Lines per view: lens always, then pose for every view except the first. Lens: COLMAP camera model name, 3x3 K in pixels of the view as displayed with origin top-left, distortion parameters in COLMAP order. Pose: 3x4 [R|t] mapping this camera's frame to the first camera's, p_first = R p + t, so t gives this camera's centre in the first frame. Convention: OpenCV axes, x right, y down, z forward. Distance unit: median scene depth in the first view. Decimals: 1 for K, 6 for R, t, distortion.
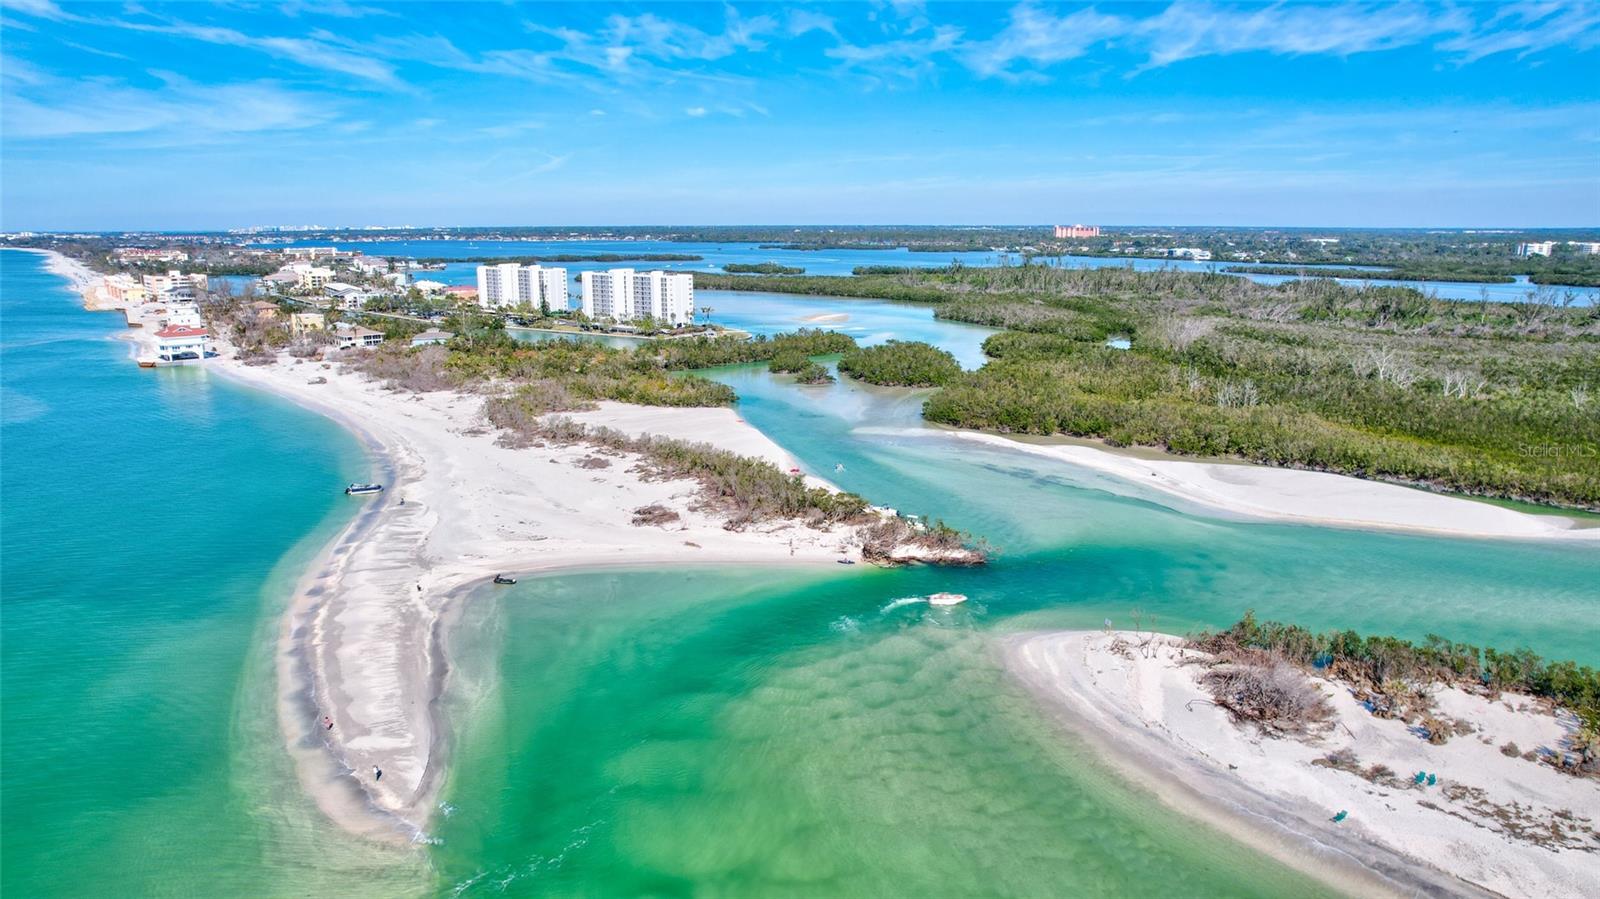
lens RADIAL K [[1020.7, 0, 784.8], [0, 1020.7, 451.9], [0, 0, 1]] dist [-0.065815, 0.053650]
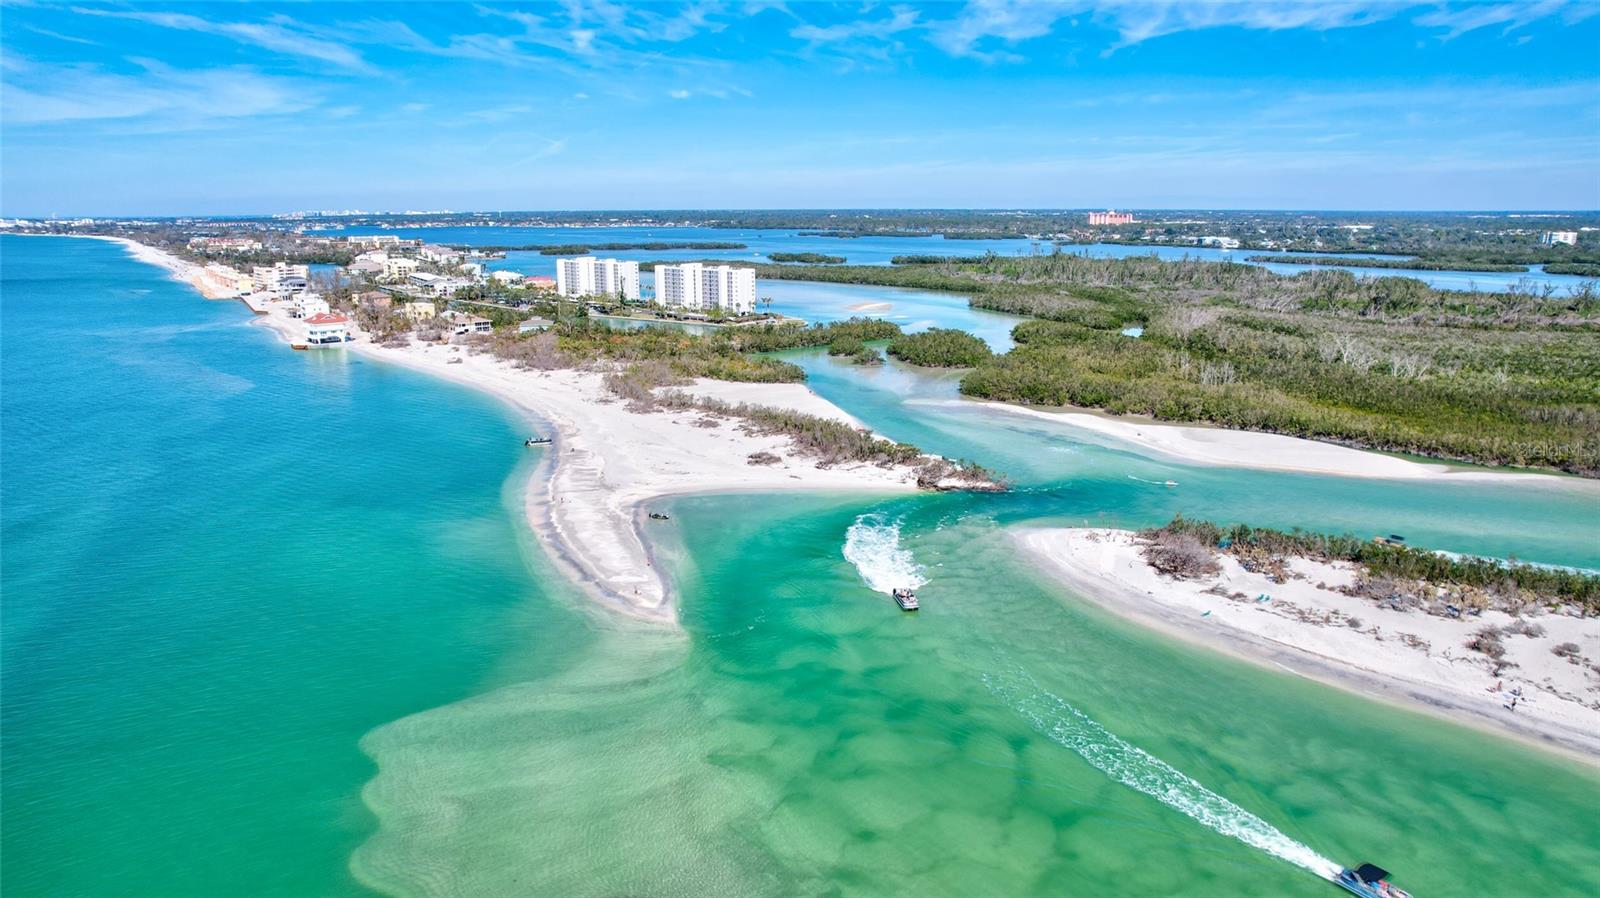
lens RADIAL K [[1020.7, 0, 785.3], [0, 1020.7, 462.1], [0, 0, 1]] dist [-0.065815, 0.053650]
pose [[0.999502, 0.005864, -0.030997, -0.029404], [-0.005070, 0.999659, 0.025635, 0.016643], [0.031137, -0.025465, 0.999191, -0.191940]]
